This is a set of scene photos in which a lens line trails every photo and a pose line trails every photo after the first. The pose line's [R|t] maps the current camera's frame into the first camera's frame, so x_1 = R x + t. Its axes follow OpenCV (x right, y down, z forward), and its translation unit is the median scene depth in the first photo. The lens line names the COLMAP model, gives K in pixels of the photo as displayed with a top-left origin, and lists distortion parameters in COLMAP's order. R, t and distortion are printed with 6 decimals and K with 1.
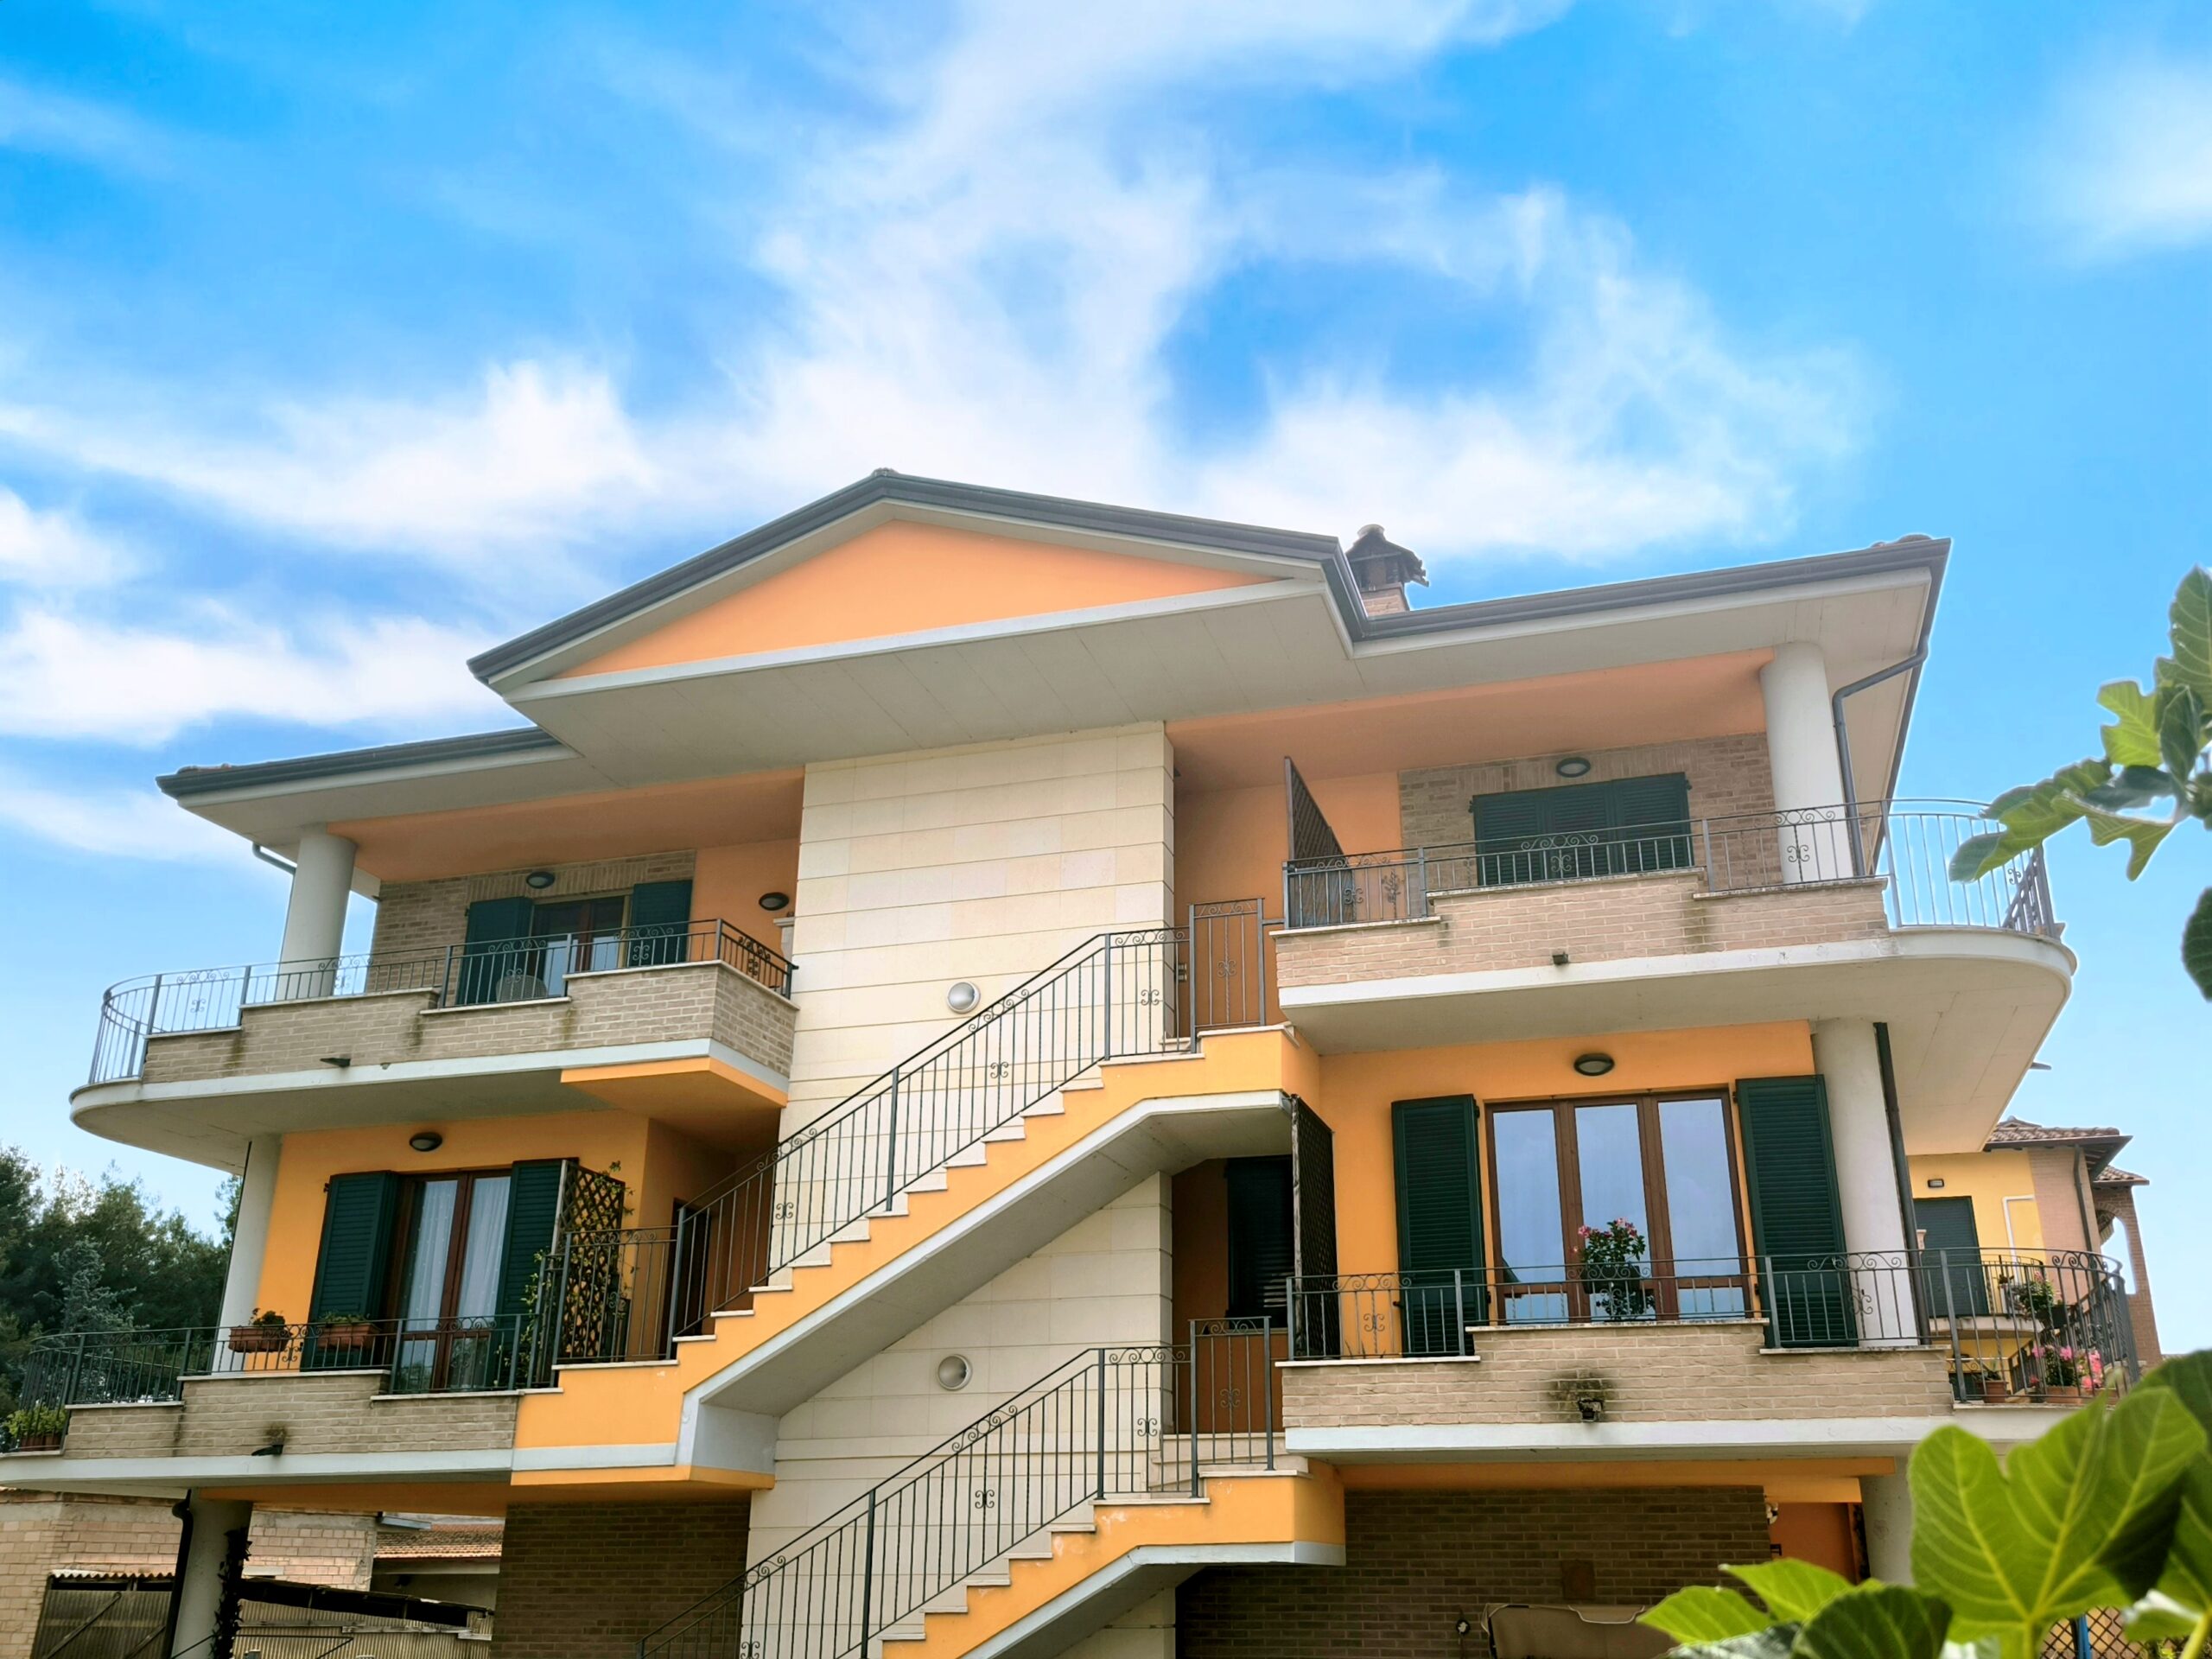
lens RADIAL K [[1900.3, 0, 1113.9], [0, 1900.3, 894.4], [0, 0, 1]] dist [0.055117, -0.056189]
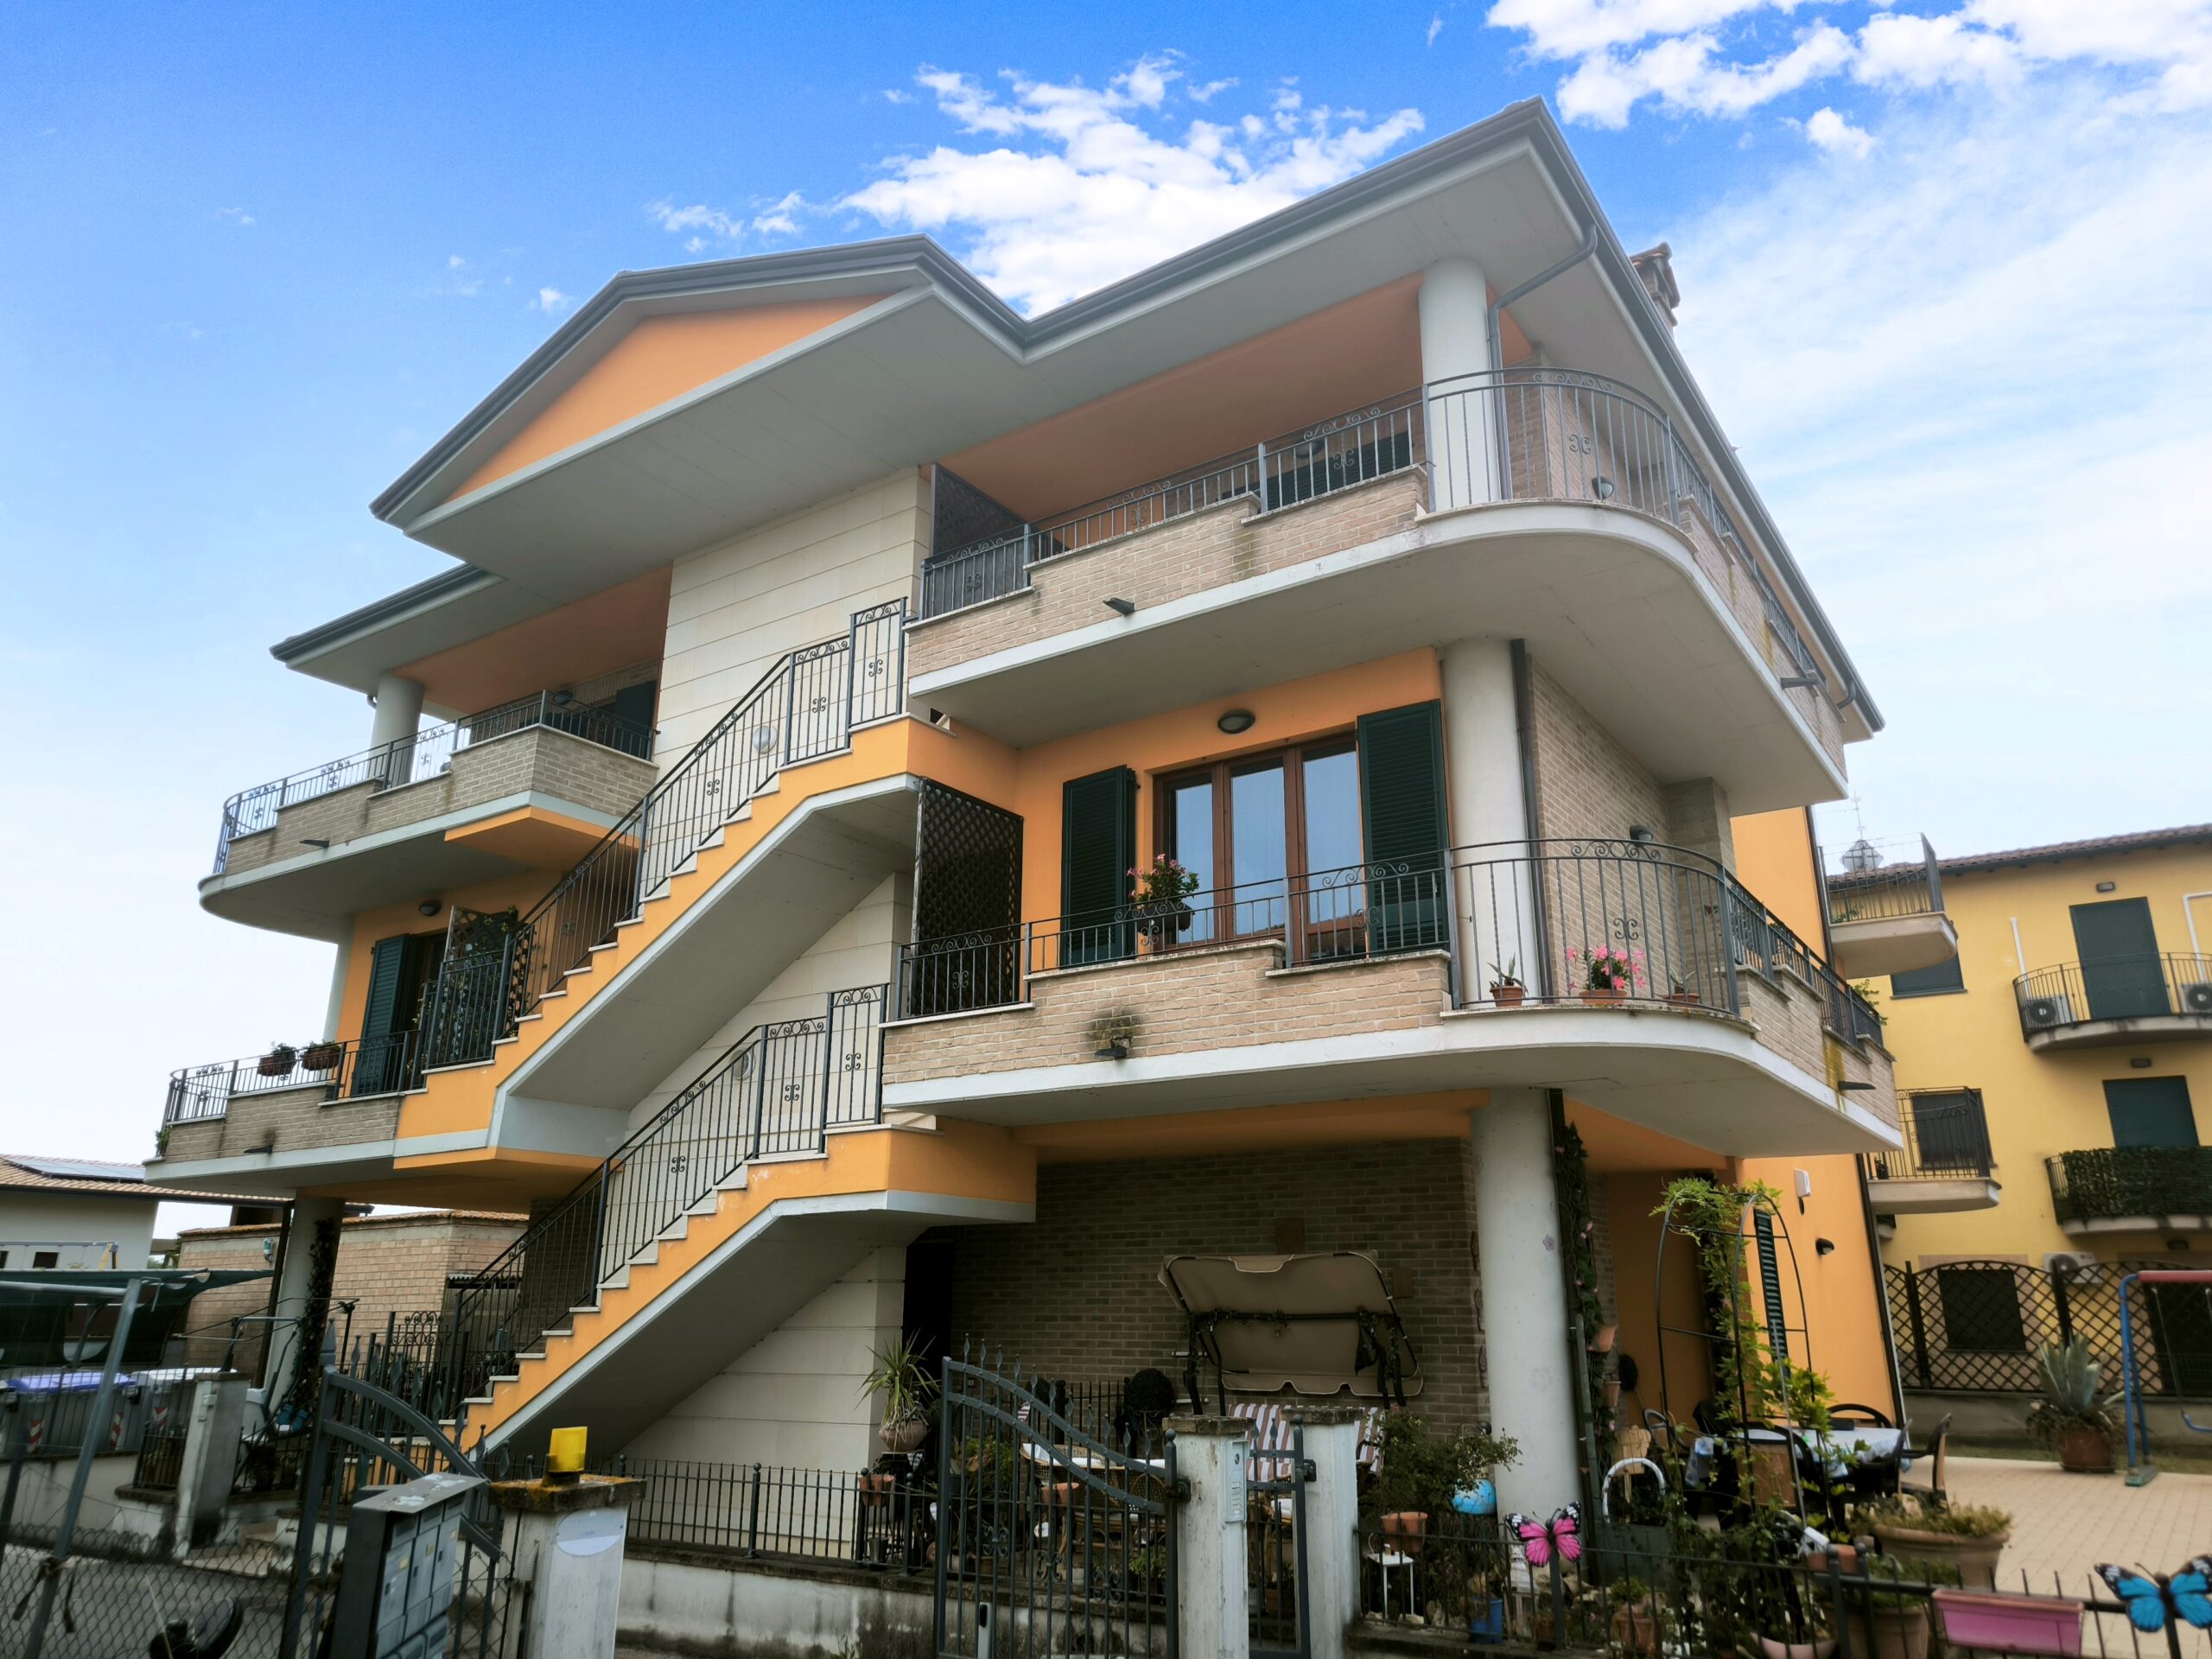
lens RADIAL K [[1542.1, 0, 1106.0], [0, 1542.1, 829.5], [0, 0, 1]] dist [0.037509, -0.004687]
pose [[0.948246, -0.091118, -0.304184, 0.419815], [0.101470, 0.994669, 0.018367, 0.121464], [0.300889, -0.048282, 0.952436, 0.210110]]
